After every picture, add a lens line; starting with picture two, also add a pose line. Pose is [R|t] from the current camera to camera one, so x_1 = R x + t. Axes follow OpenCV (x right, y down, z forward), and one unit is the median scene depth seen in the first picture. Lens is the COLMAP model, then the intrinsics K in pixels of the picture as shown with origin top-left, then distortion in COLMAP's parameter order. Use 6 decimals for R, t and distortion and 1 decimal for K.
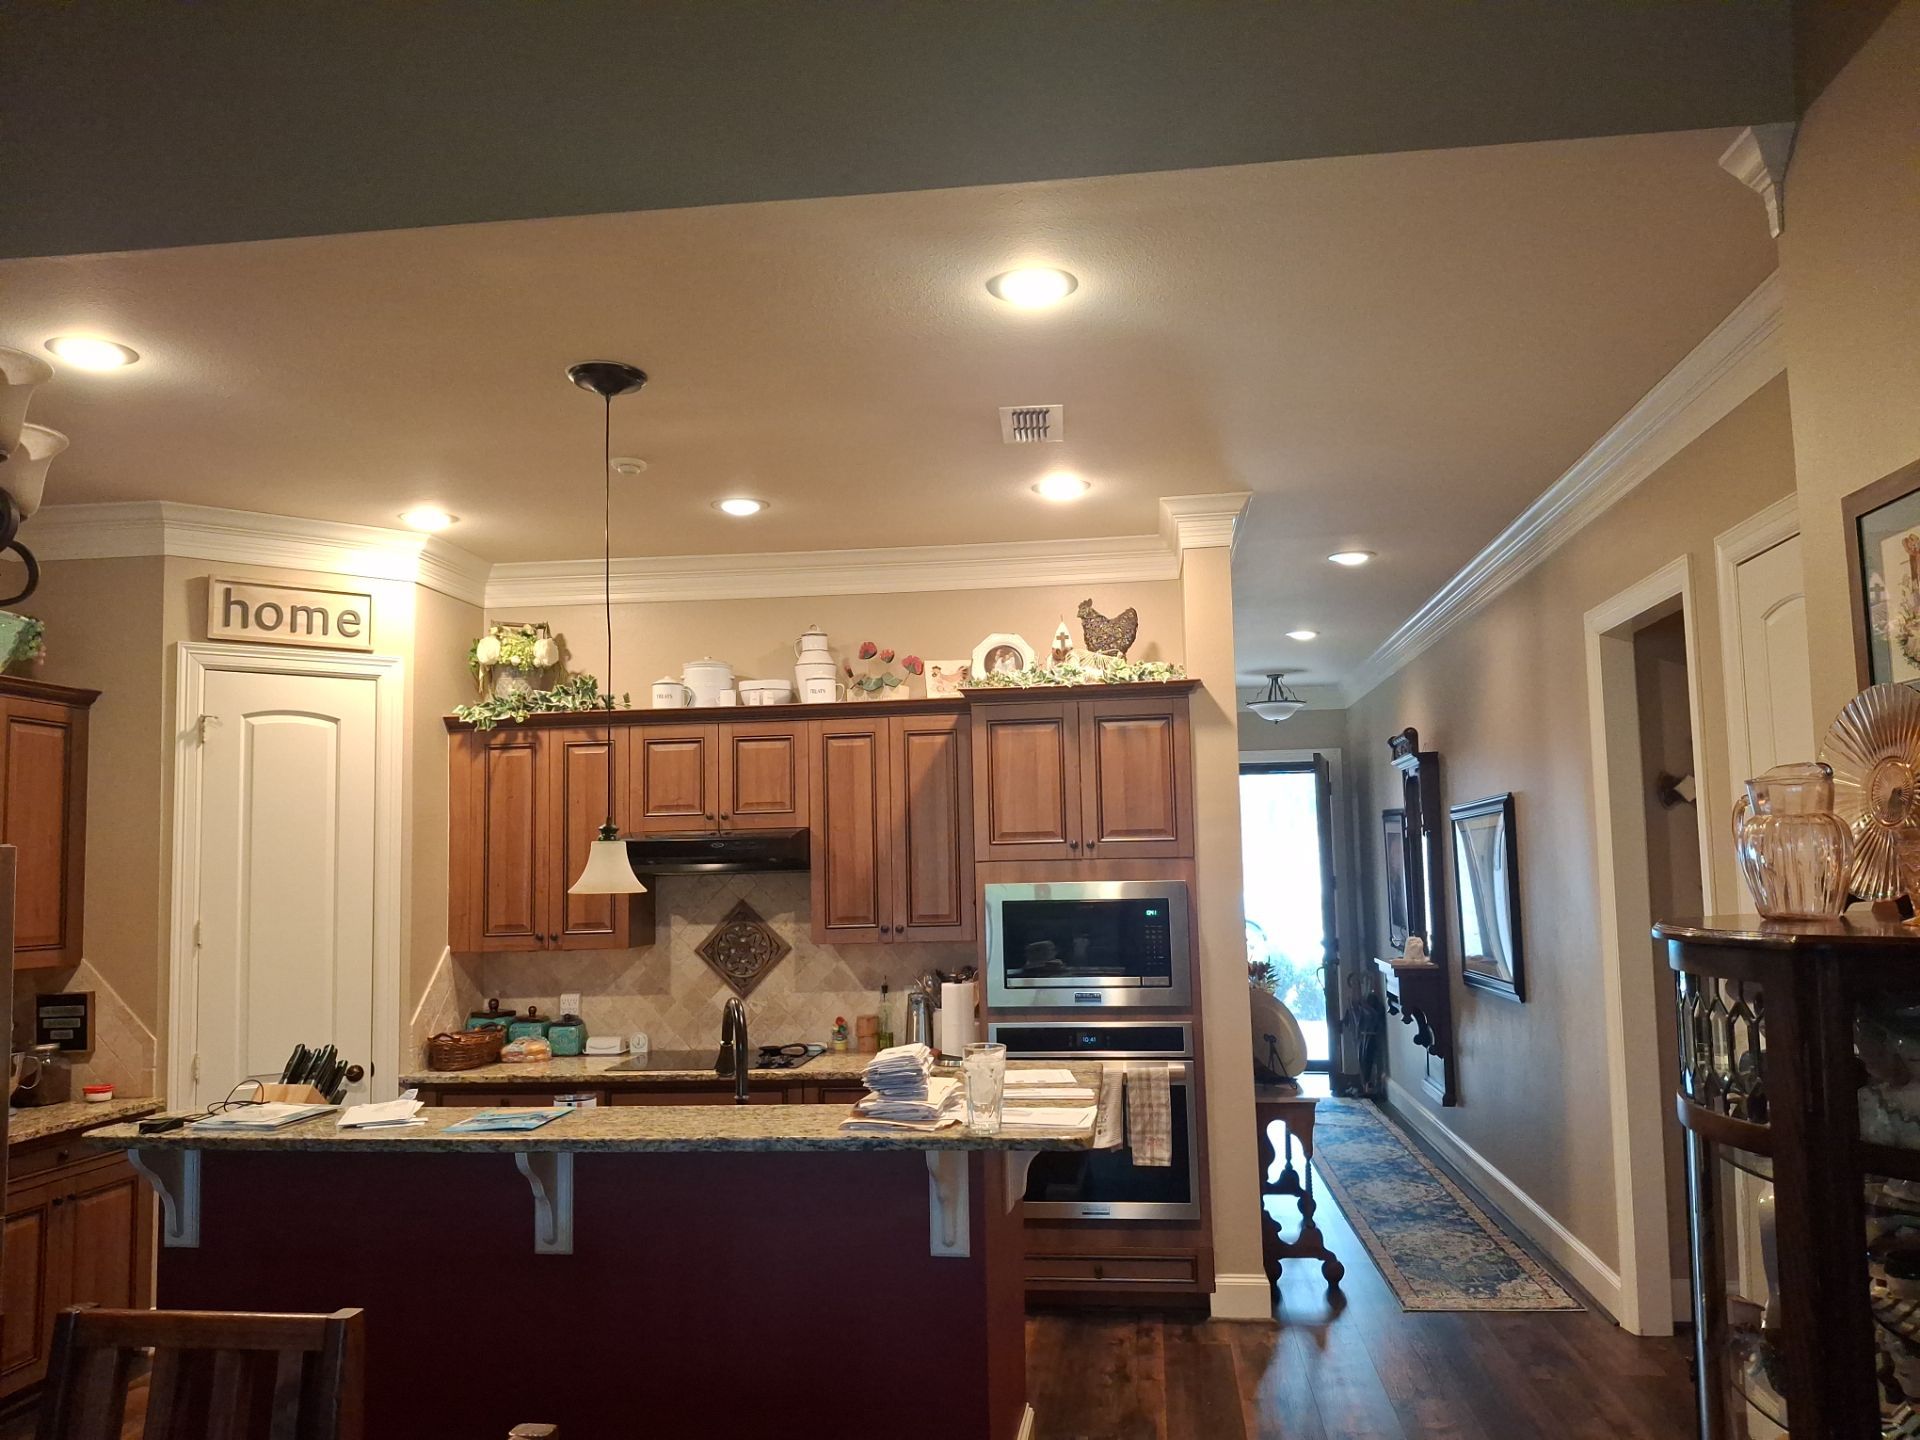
lens RADIAL K [[1424.2, 0, 981.5], [0, 1424.2, 733.7], [0, 0, 1]] dist [0.083205, -0.161374]
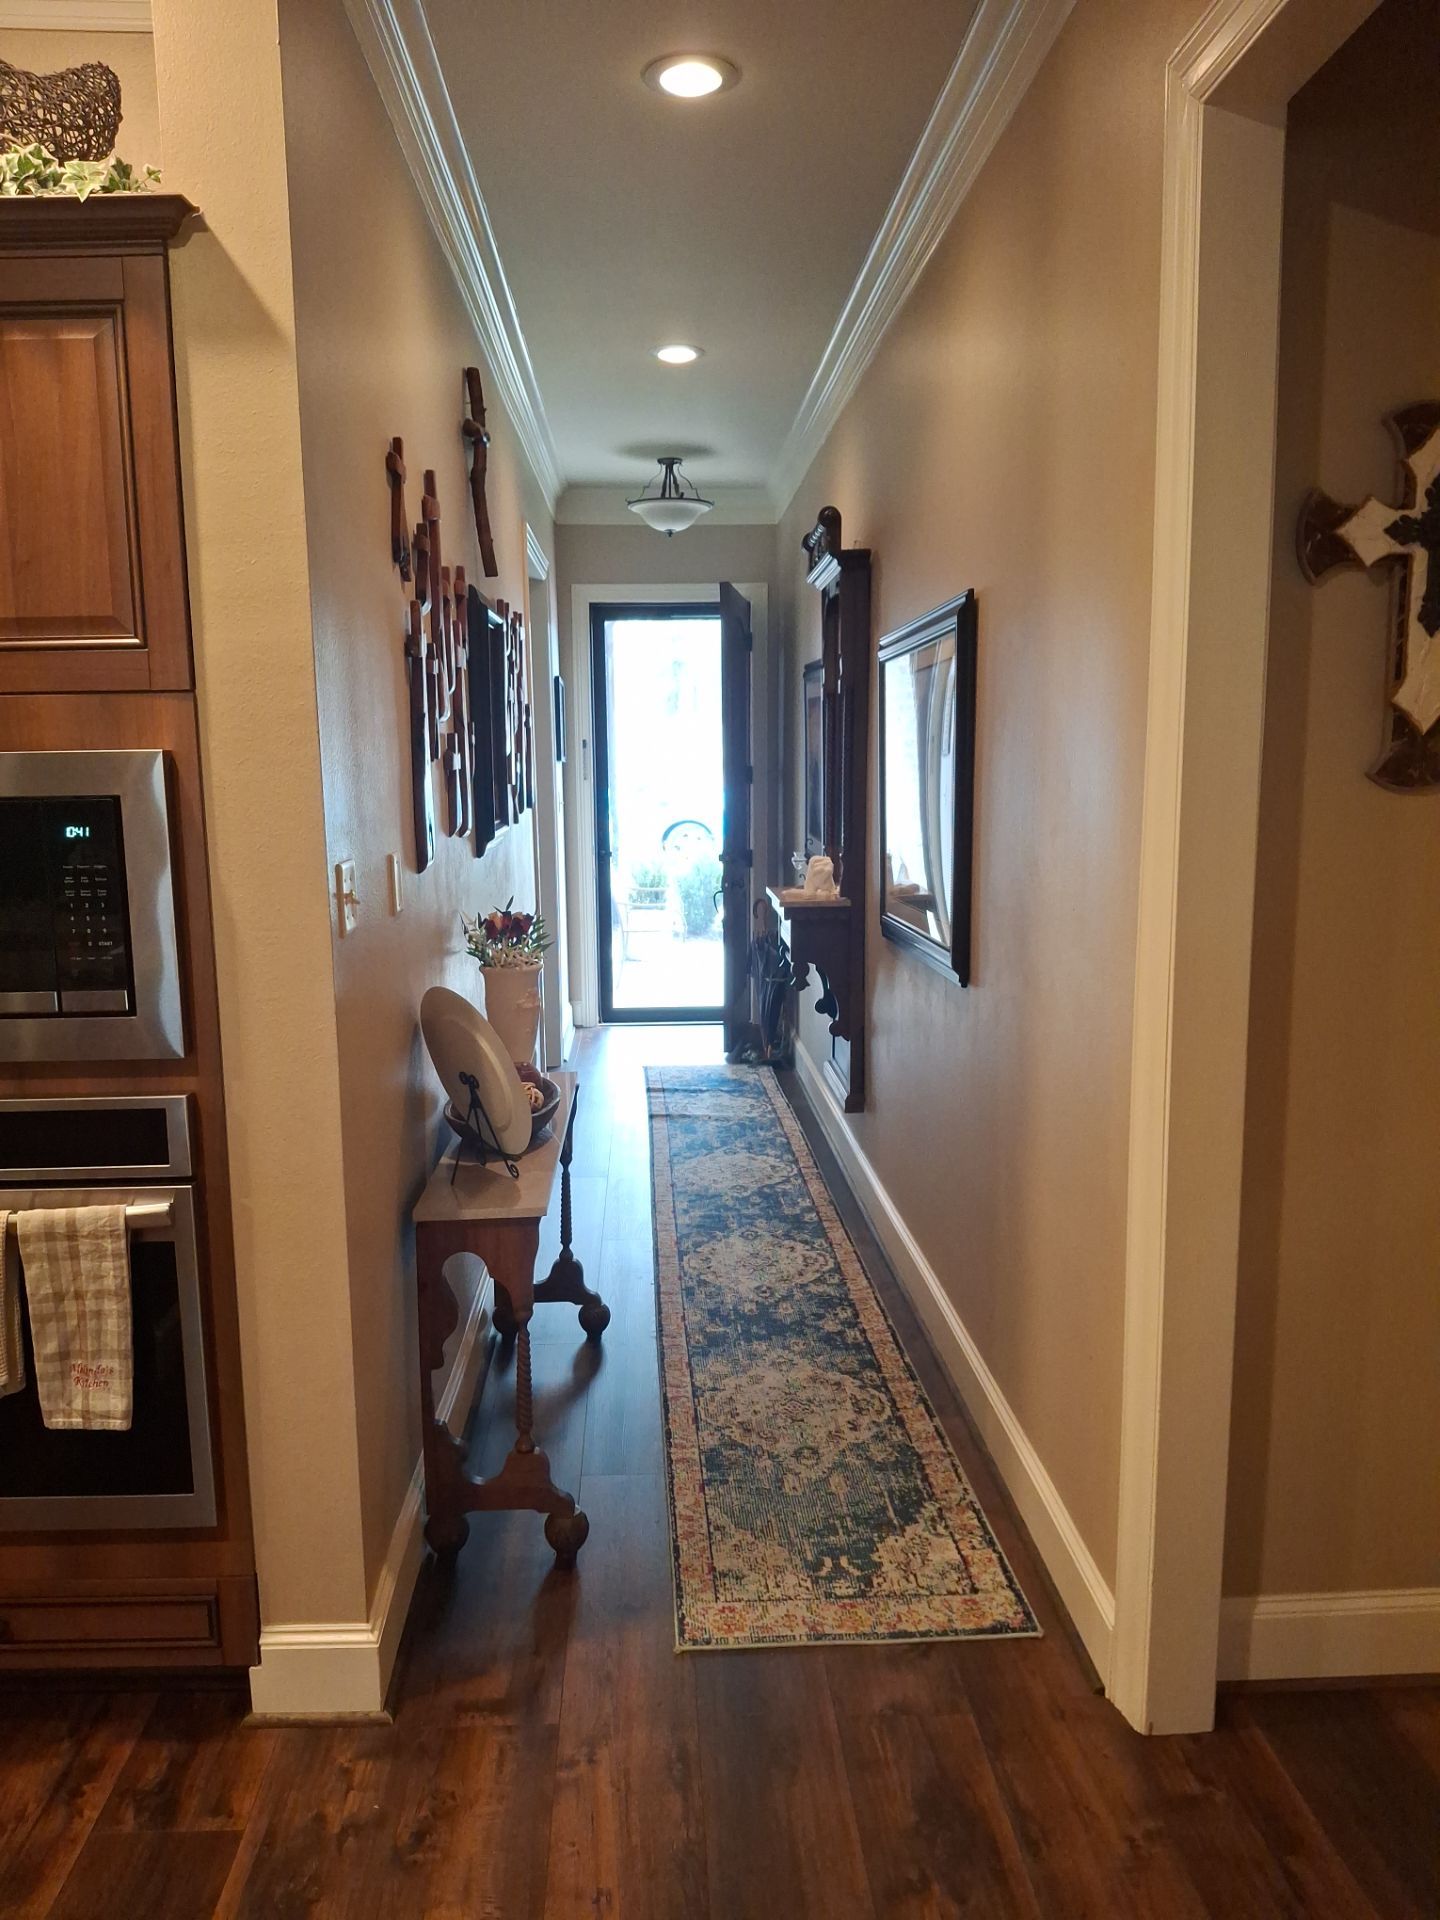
lens RADIAL K [[1420.6, 0, 676.7], [0, 1420.6, 961.3], [0, 0, 1]] dist [0.086875, -0.152312]
pose [[0.990674, -0.011799, 0.135745, 0.220939], [-0.019982, 0.972893, 0.230392, 0.062665], [-0.134784, -0.230956, 0.963583, 0.565343]]
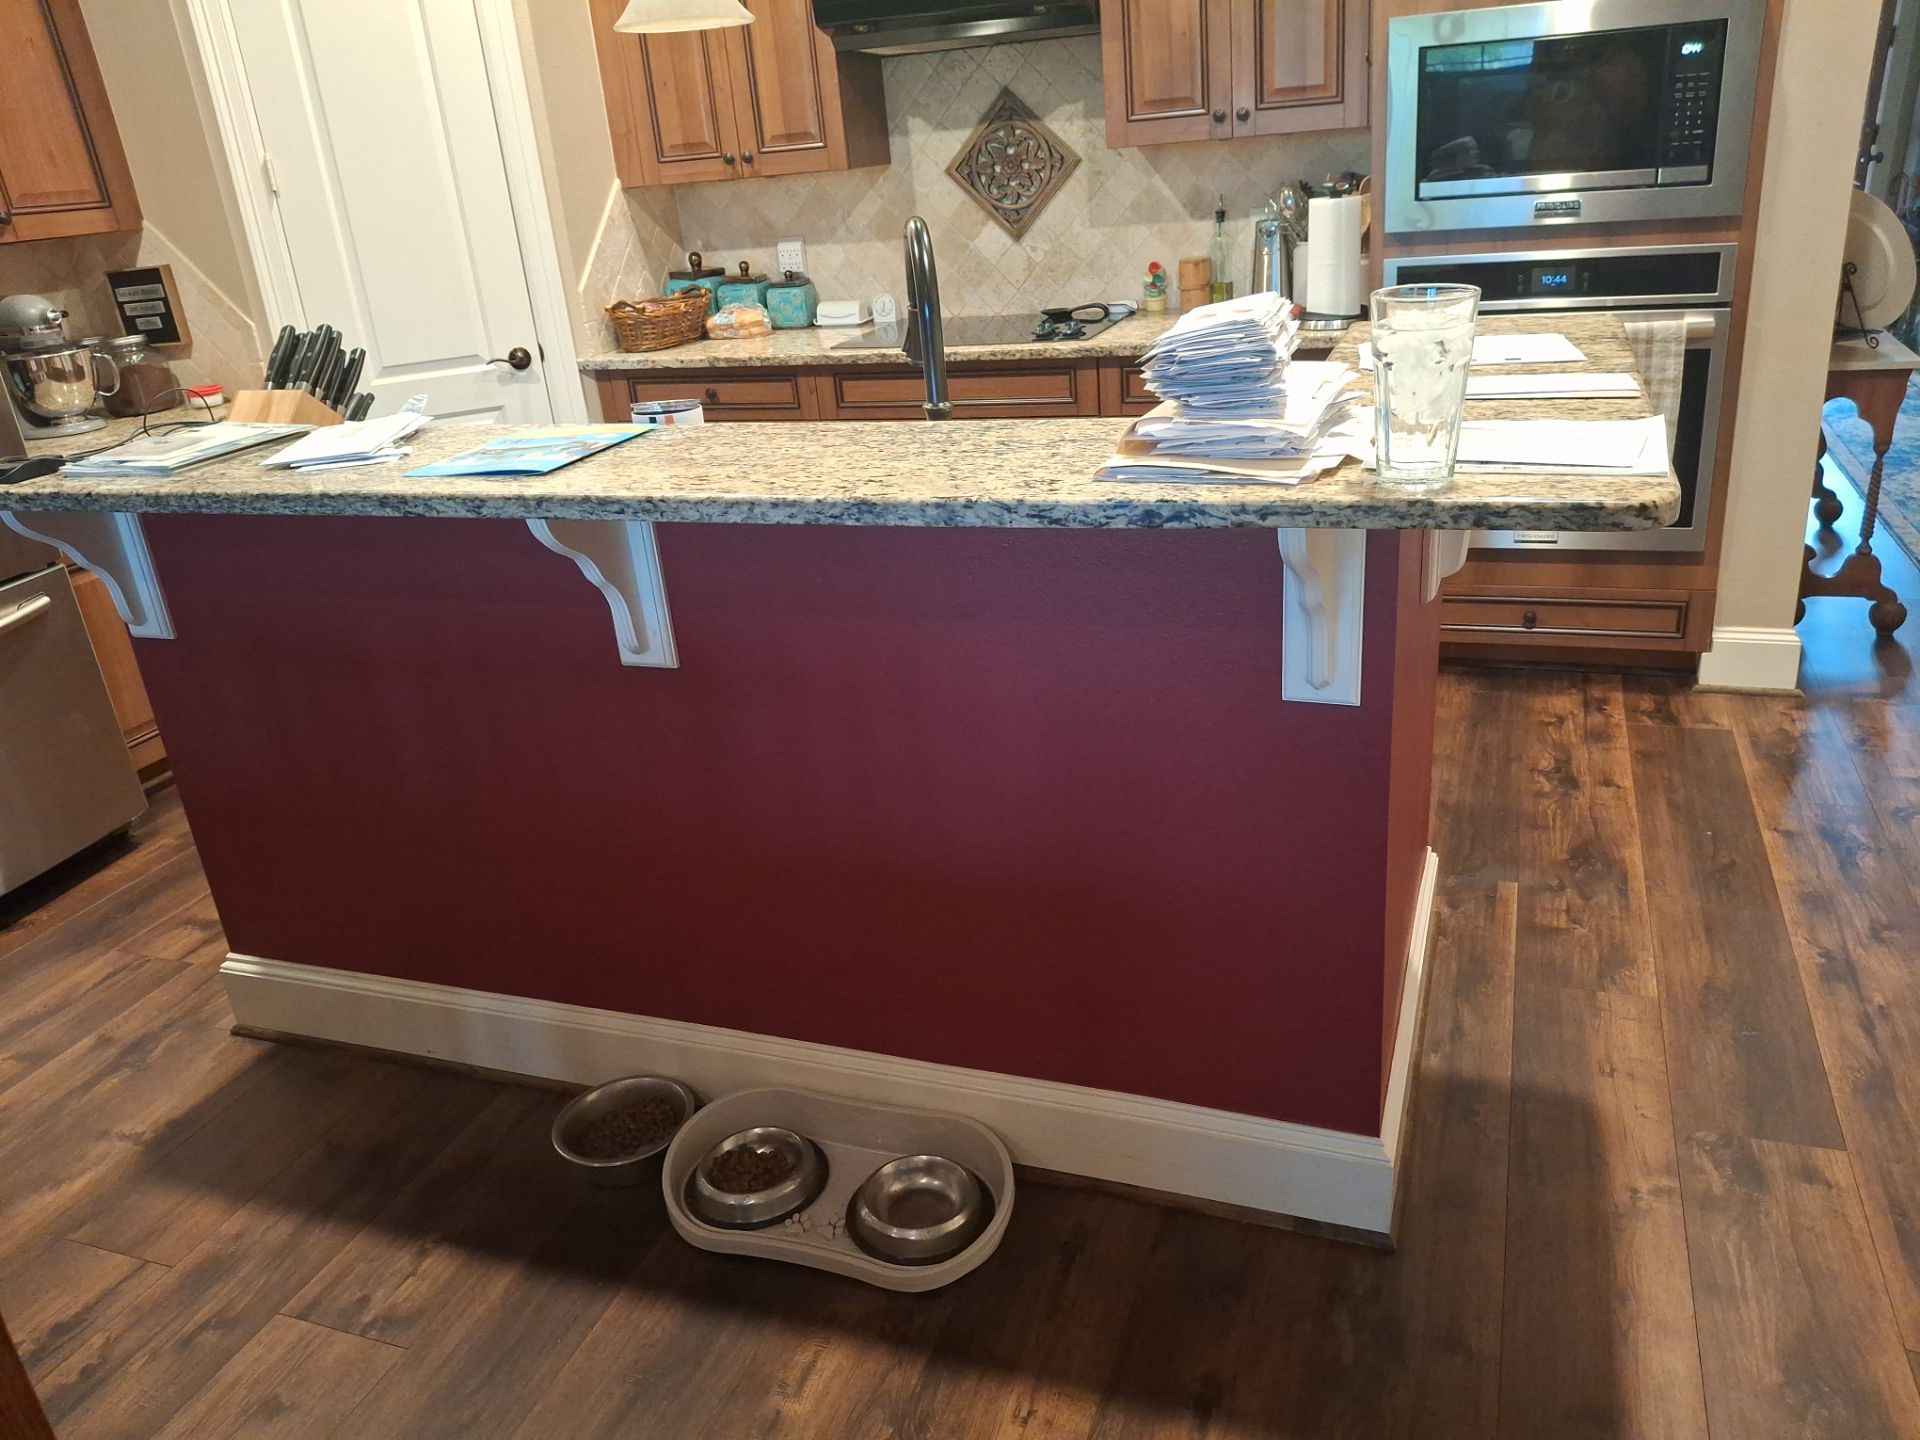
lens RADIAL K [[1424.2, 0, 981.5], [0, 1424.2, 733.7], [0, 0, 1]] dist [0.083205, -0.161374]
pose [[0.972118, 0.036431, -0.231643, -0.012504], [0.080145, 0.876748, 0.474226, 0.068572], [0.220369, -0.479569, 0.849383, 0.310360]]
